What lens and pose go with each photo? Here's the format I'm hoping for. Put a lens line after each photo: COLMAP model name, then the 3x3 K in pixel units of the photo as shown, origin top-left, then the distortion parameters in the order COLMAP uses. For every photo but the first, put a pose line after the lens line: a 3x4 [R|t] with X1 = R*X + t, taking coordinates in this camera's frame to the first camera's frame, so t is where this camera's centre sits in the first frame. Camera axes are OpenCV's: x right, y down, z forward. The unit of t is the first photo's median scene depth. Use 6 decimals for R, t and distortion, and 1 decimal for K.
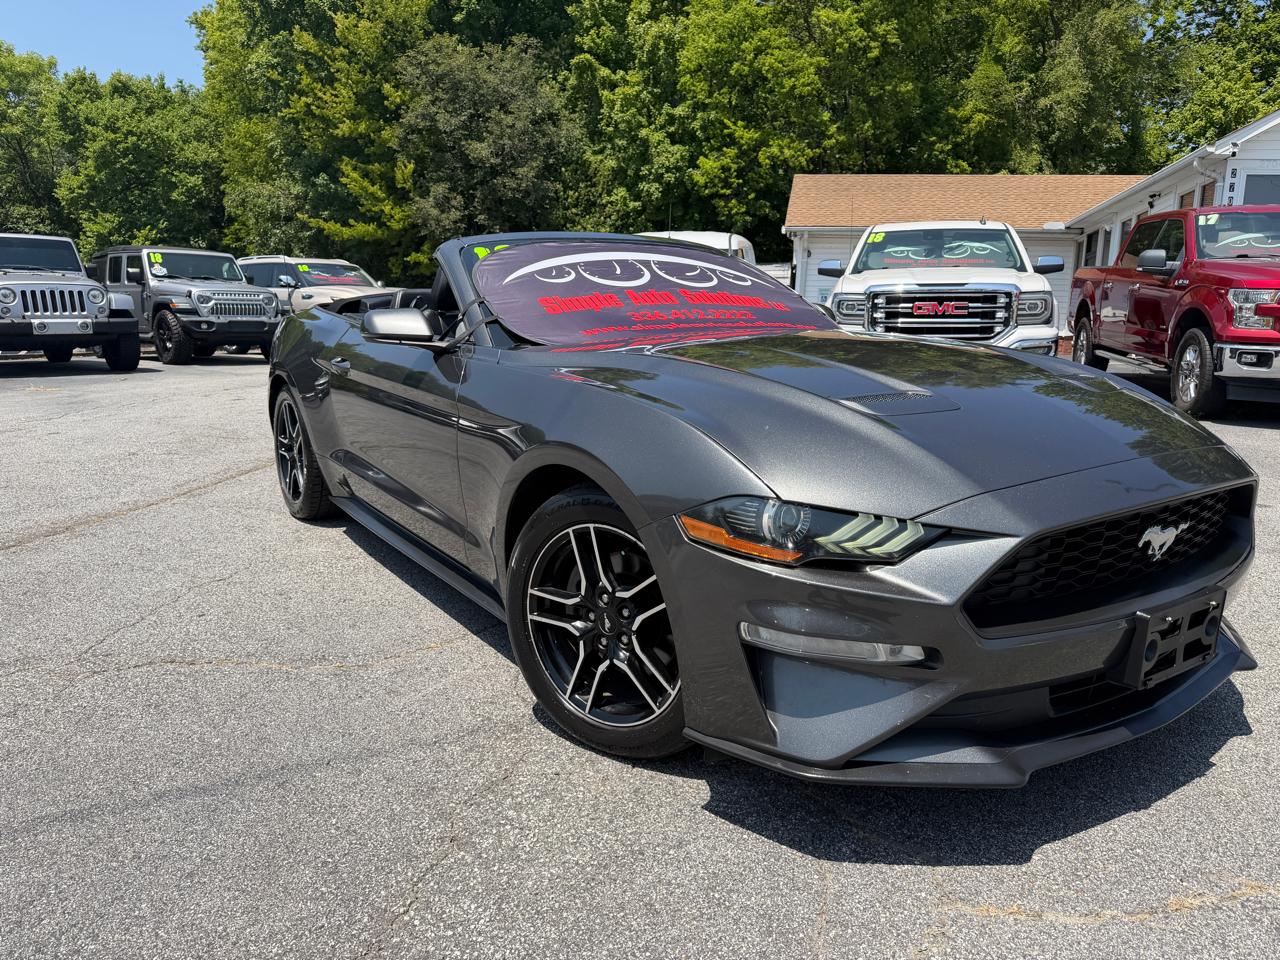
lens RADIAL K [[925.0, 0, 657.9], [0, 925.0, 502.6], [0, 0, 1]] dist [0.022473, -0.030201]
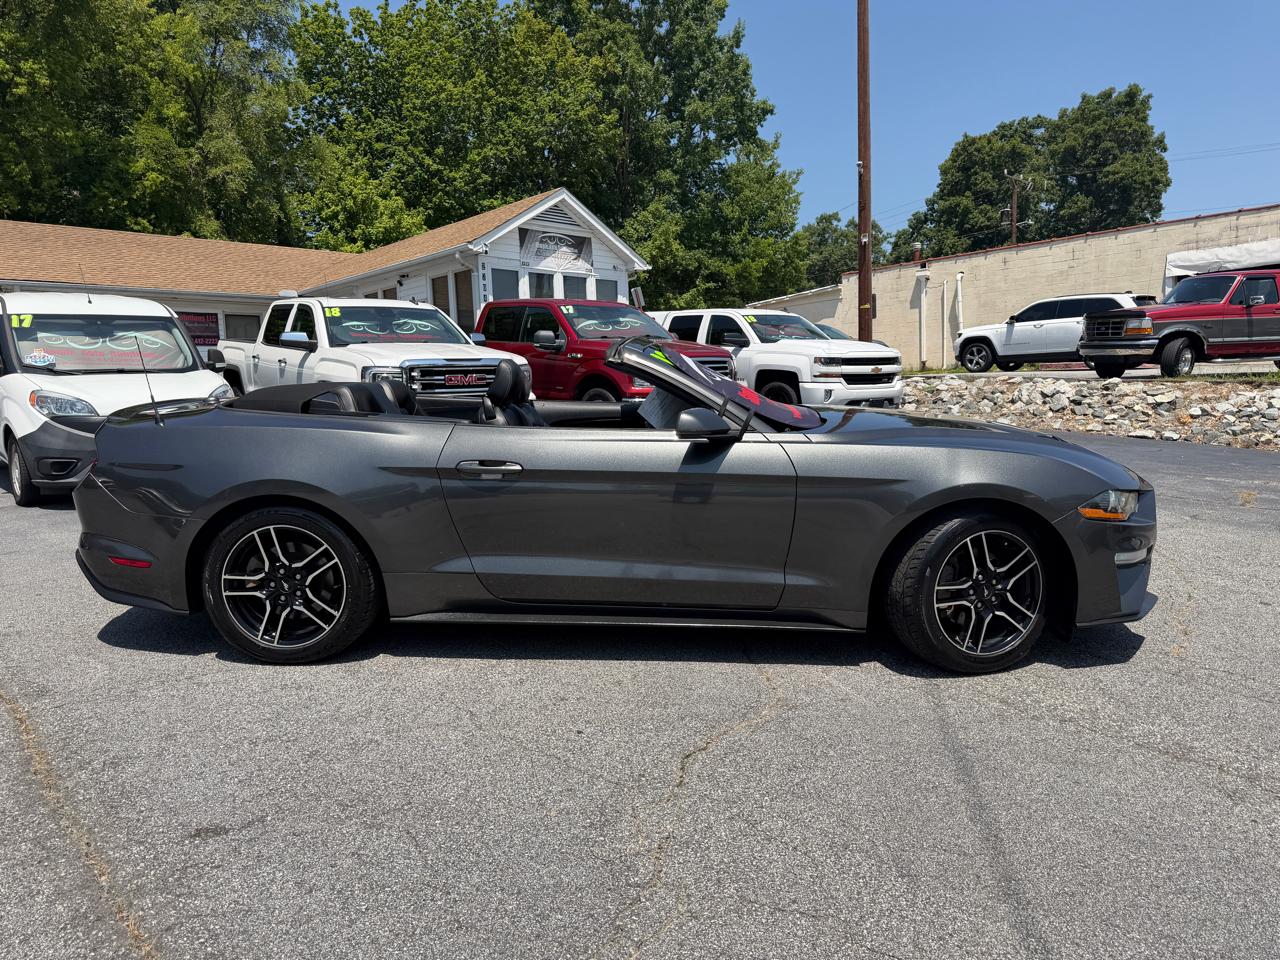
lens RADIAL K [[925.0, 0, 644.2], [0, 925.0, 480.8], [0, 0, 1]] dist [0.022473, -0.030201]
pose [[0.607306, -0.115618, 0.786010, -0.170152], [0.176776, 0.984217, 0.008189, -0.018825], [-0.774552, 0.133974, 0.618159, 0.042933]]
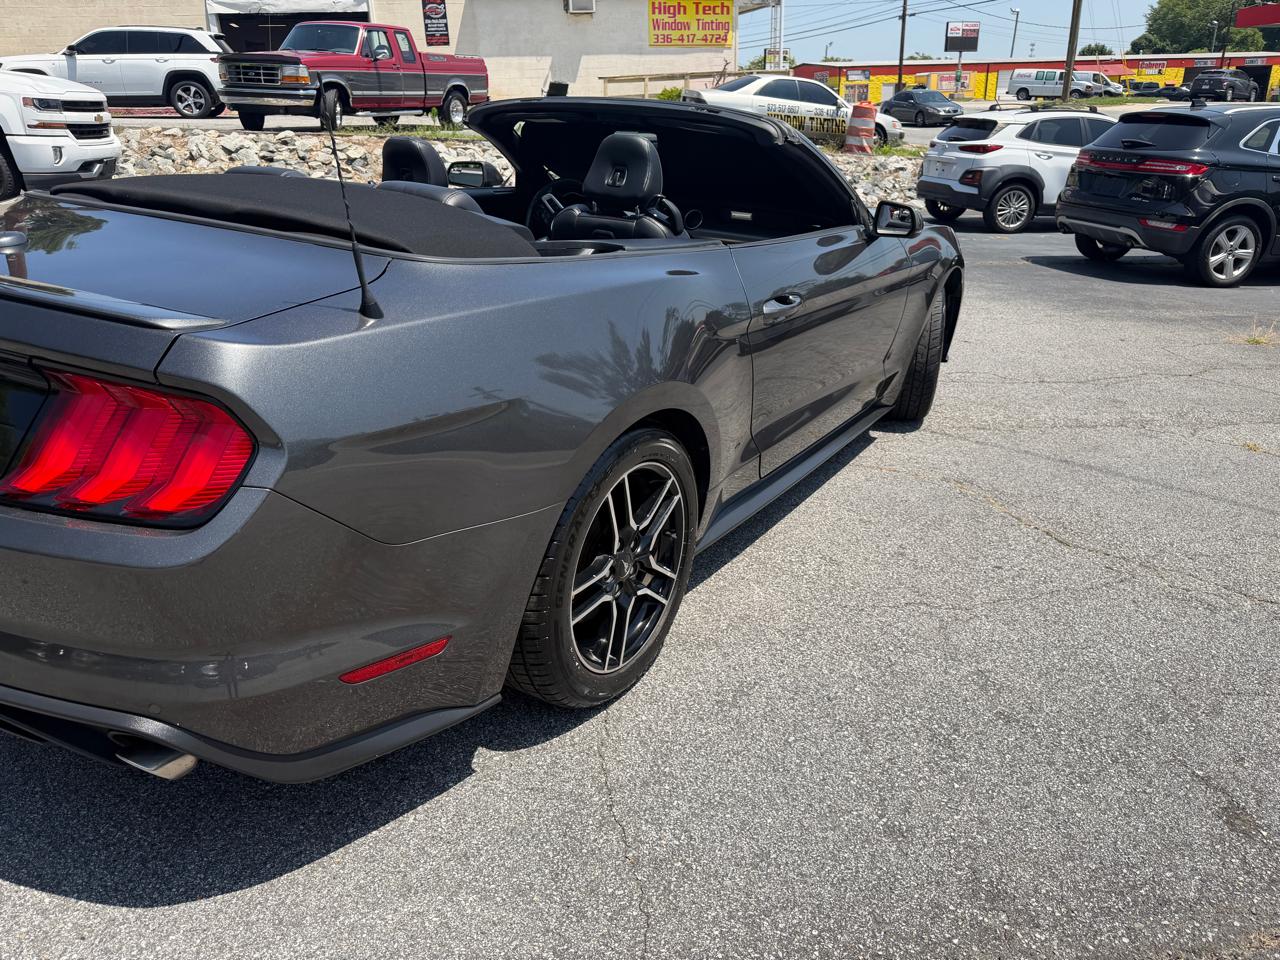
lens RADIAL K [[925.0, 0, 643.2], [0, 925.0, 482.1], [0, 0, 1]] dist [0.022473, -0.030201]
pose [[-0.406904, -0.356651, 0.840969, -0.157550], [0.154219, 0.880594, 0.448075, -0.059682], [-0.900359, 0.312017, -0.303315, 0.222309]]
